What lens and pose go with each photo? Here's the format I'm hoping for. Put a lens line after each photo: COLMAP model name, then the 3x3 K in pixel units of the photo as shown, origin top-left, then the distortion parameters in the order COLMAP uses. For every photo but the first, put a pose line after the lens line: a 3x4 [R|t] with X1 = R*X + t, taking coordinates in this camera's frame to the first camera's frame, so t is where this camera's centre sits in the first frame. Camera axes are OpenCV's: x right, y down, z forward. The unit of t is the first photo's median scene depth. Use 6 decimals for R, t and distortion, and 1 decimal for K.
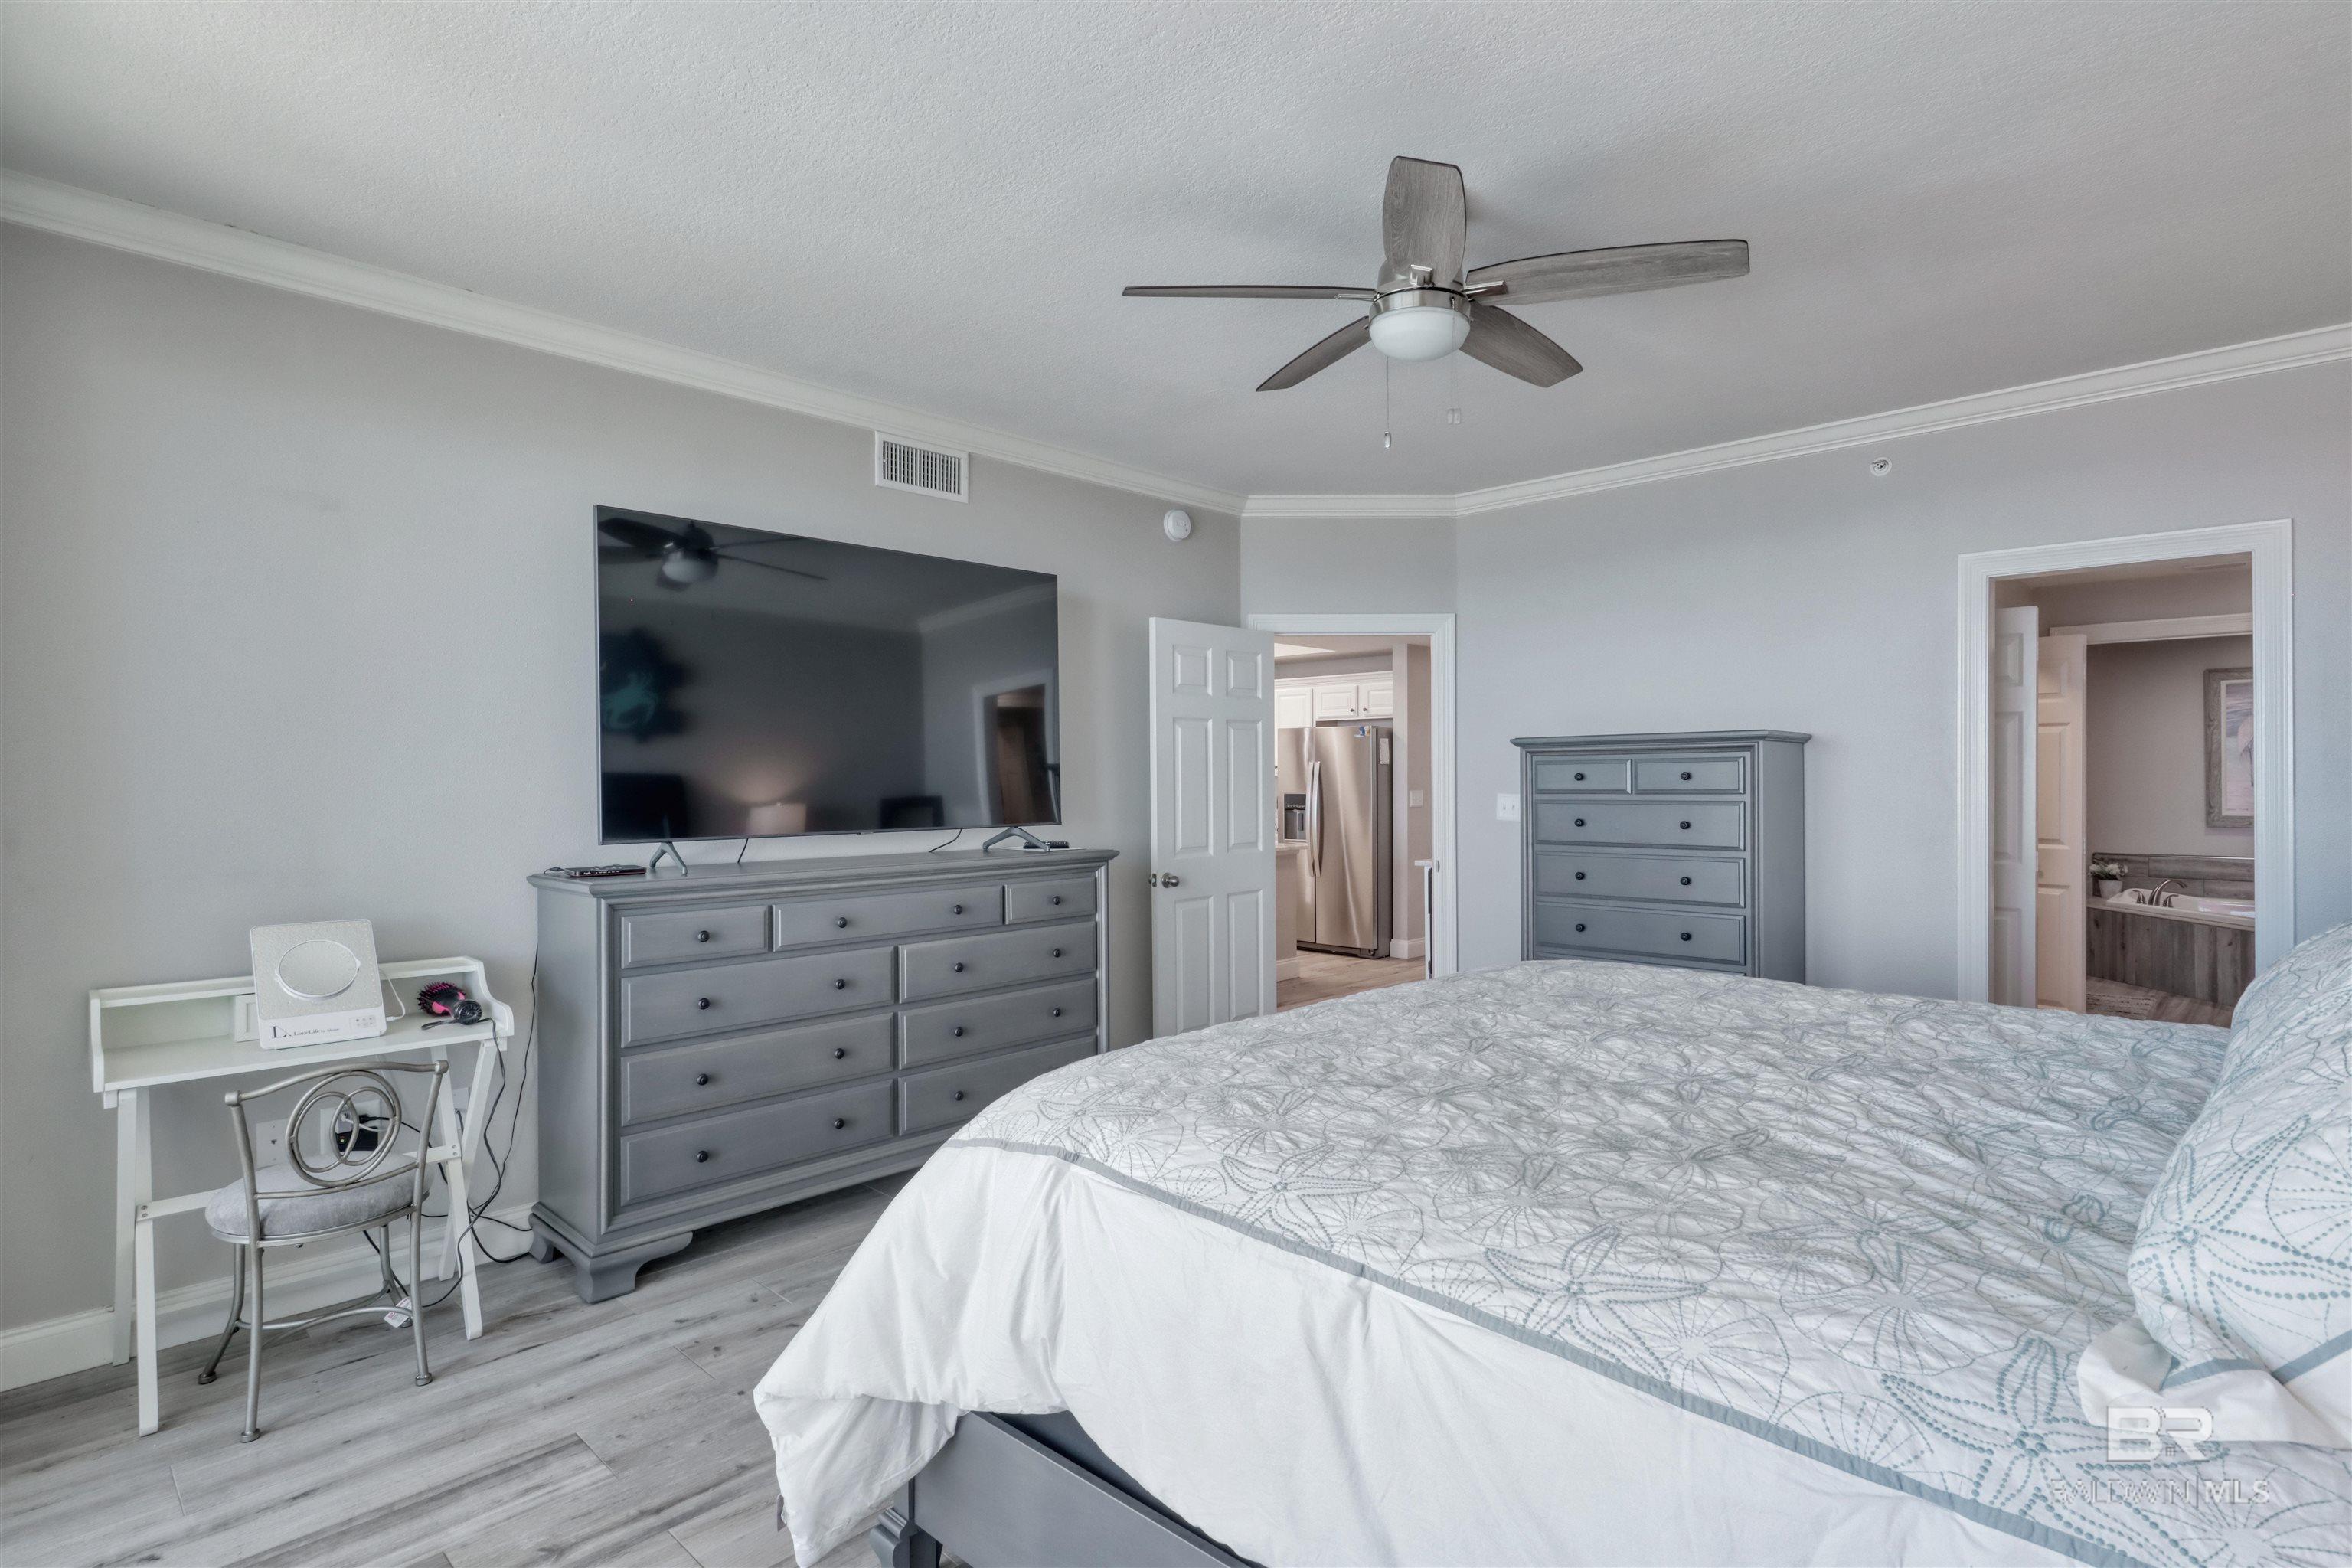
lens RADIAL K [[1159.5, 0, 1176.0], [0, 1159.5, 784.0], [0, 0, 1]] dist [-0.002813, -0.000600]
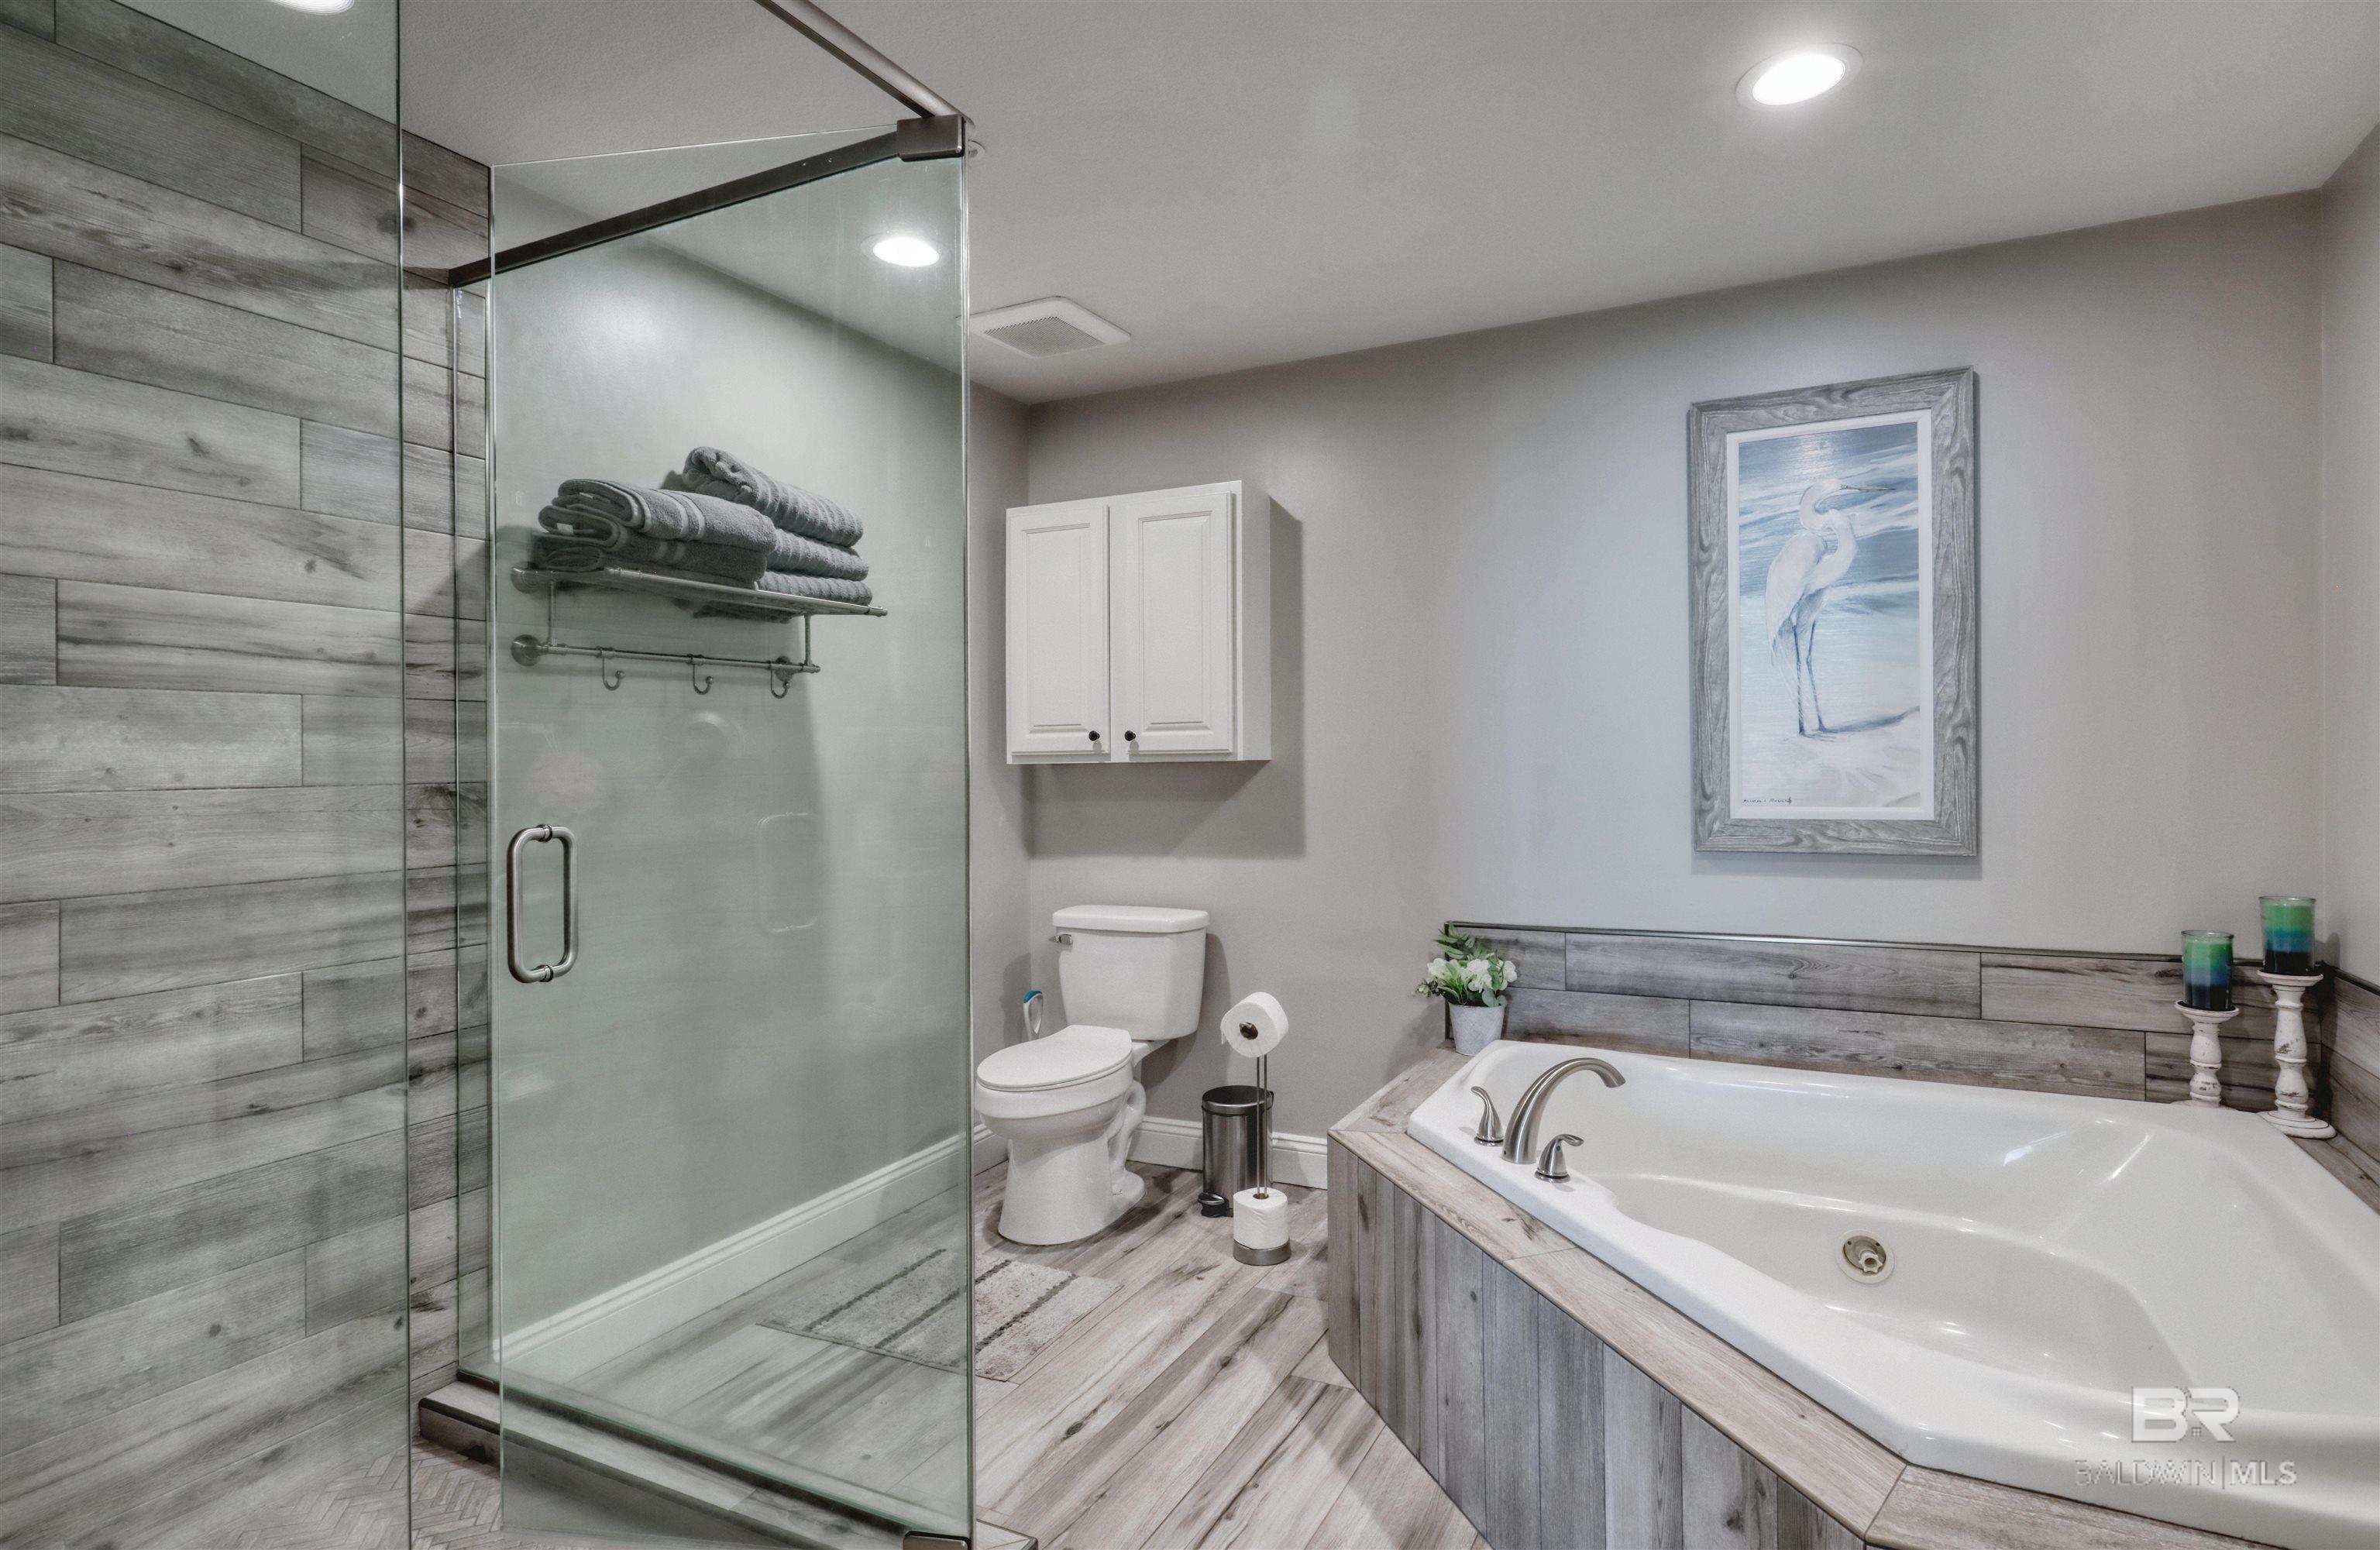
lens RADIAL K [[1205.0, 0, 1190.0], [0, 1205.0, 775.0], [0, 0, 1]] dist [-0.005593, -0.000718]
pose [[0.956767, -0.009004, 0.290717, 0.658541], [0.007897, 0.999956, 0.004981, 0.011292], [-0.290750, -0.002469, 0.956796, 0.716984]]
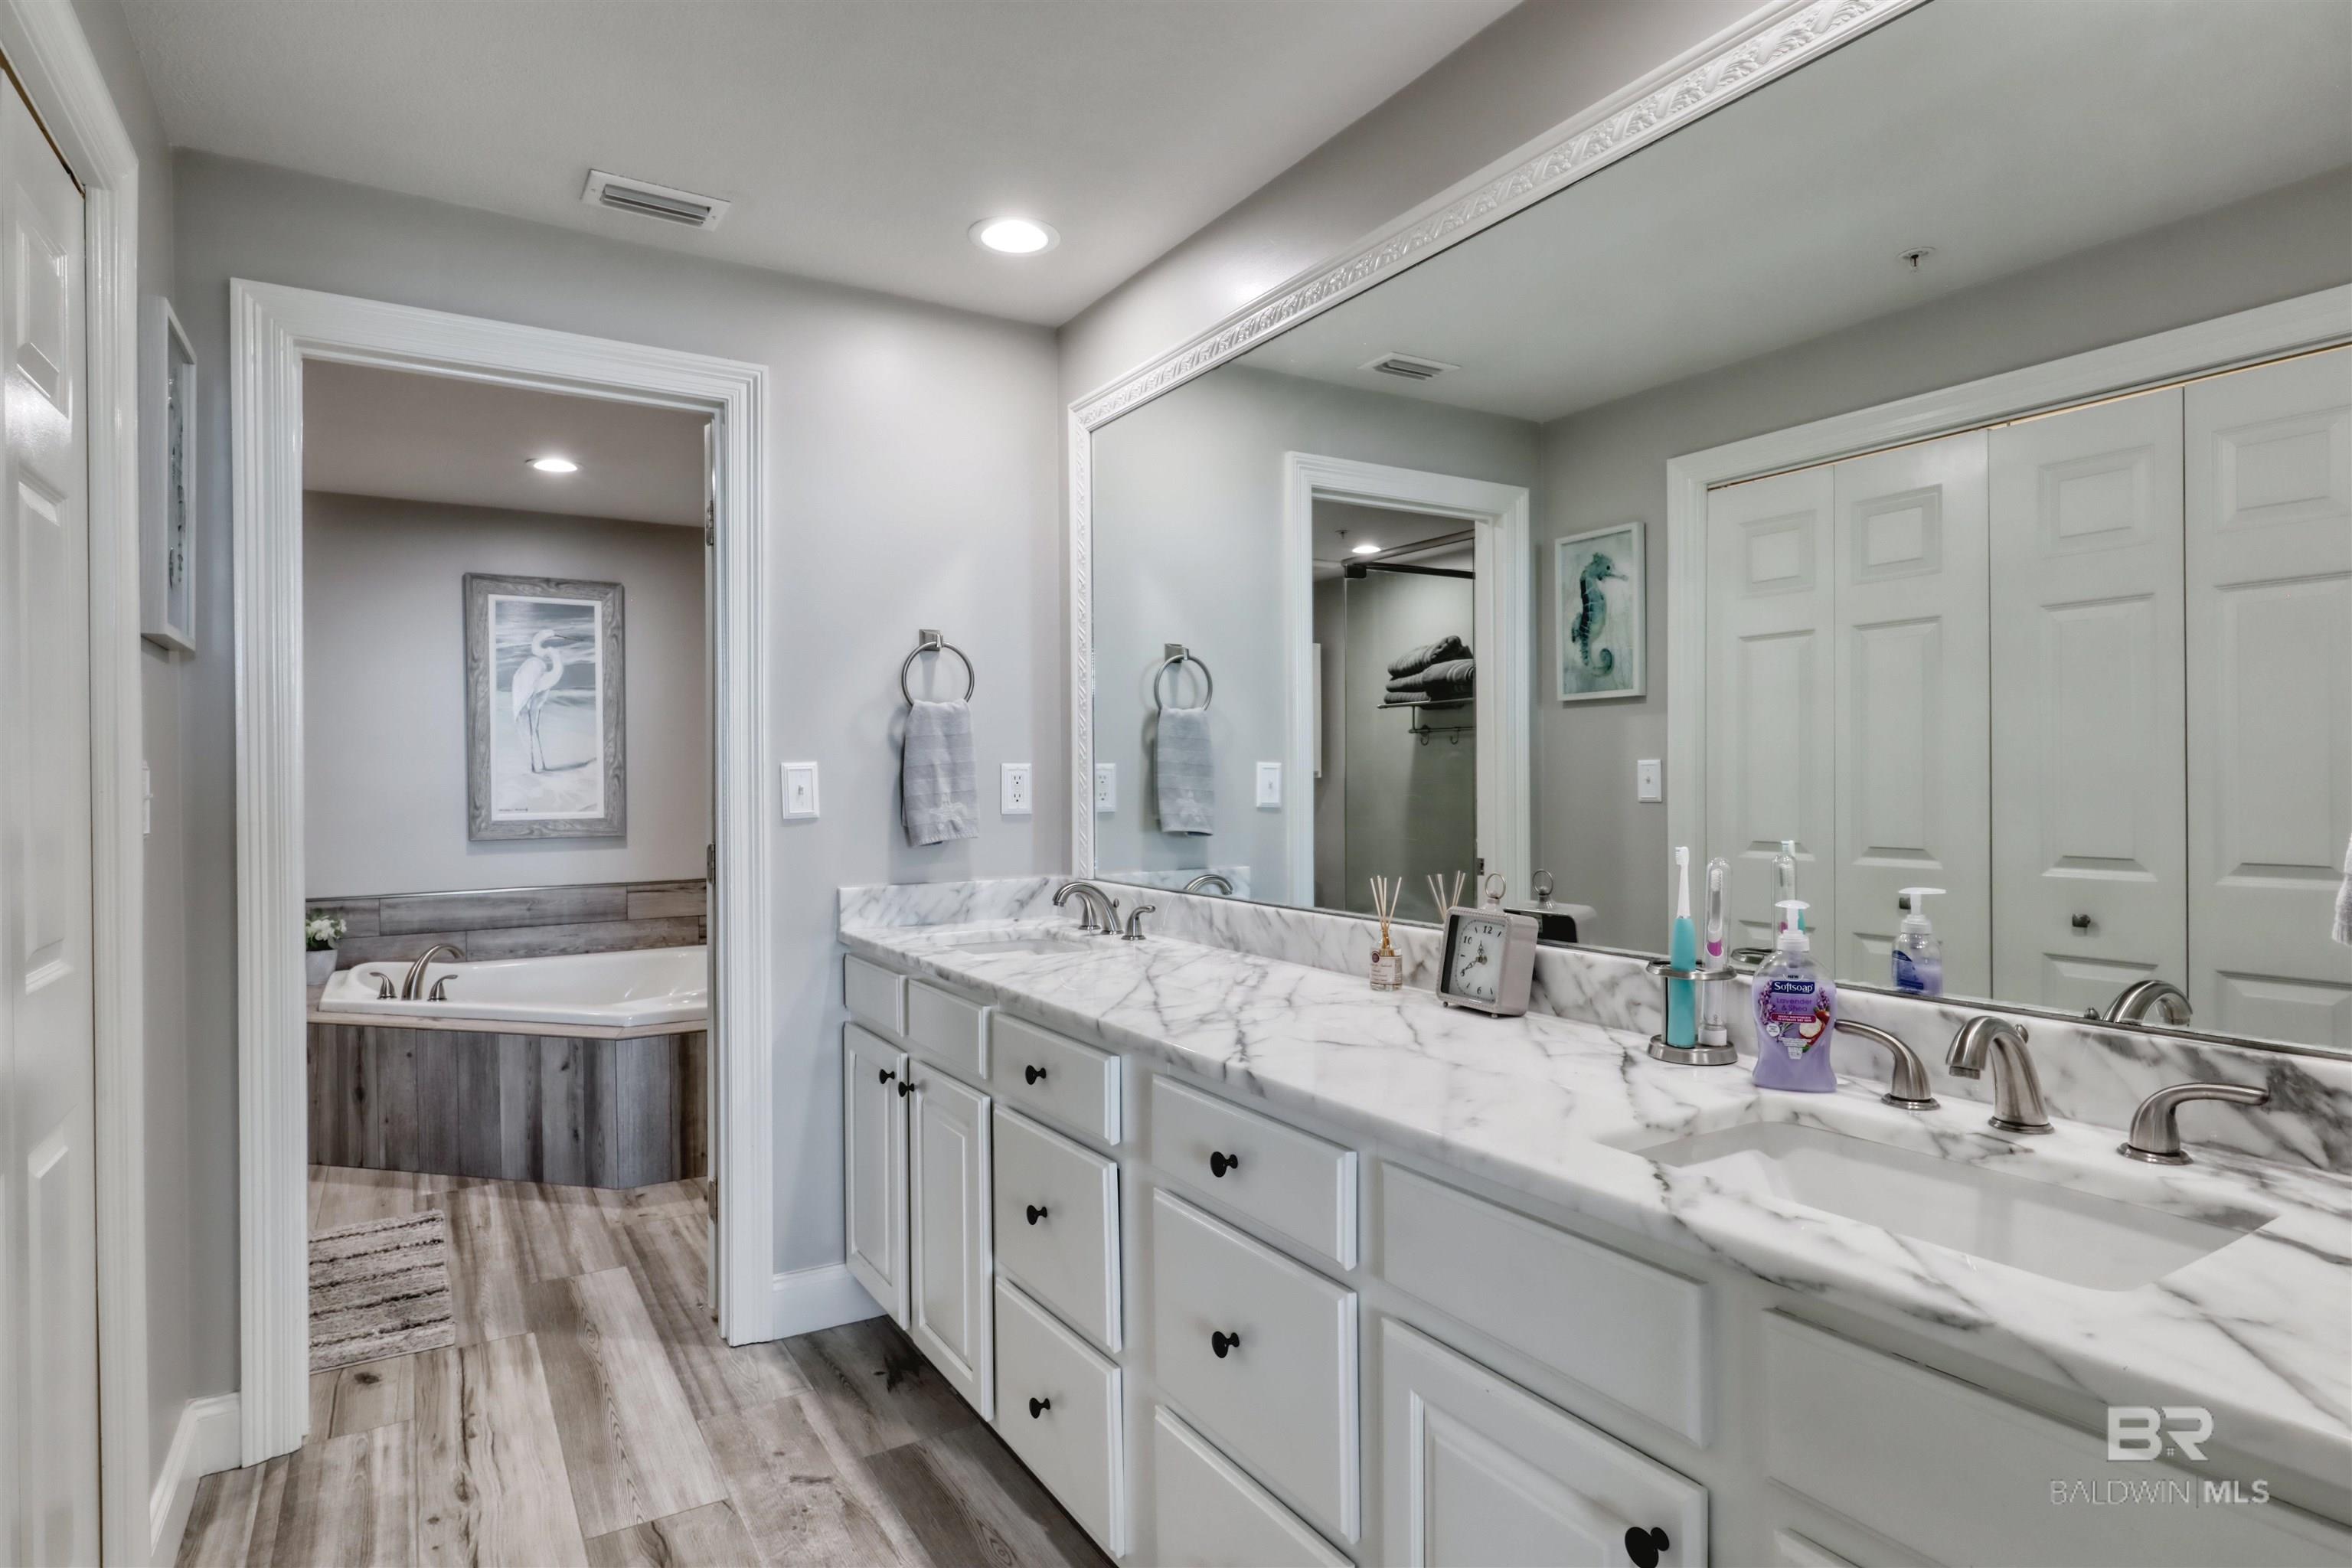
lens RADIAL K [[1266.3, 0, 1176.0], [0, 1266.3, 784.0], [0, 0, 1]] dist [0.014239, -0.000228]
pose [[0.251995, -0.002092, 0.967726, 0.368340], [0.010056, 0.999949, -0.000457, 0.012620], [-0.967676, 0.009847, 0.252003, 0.506360]]
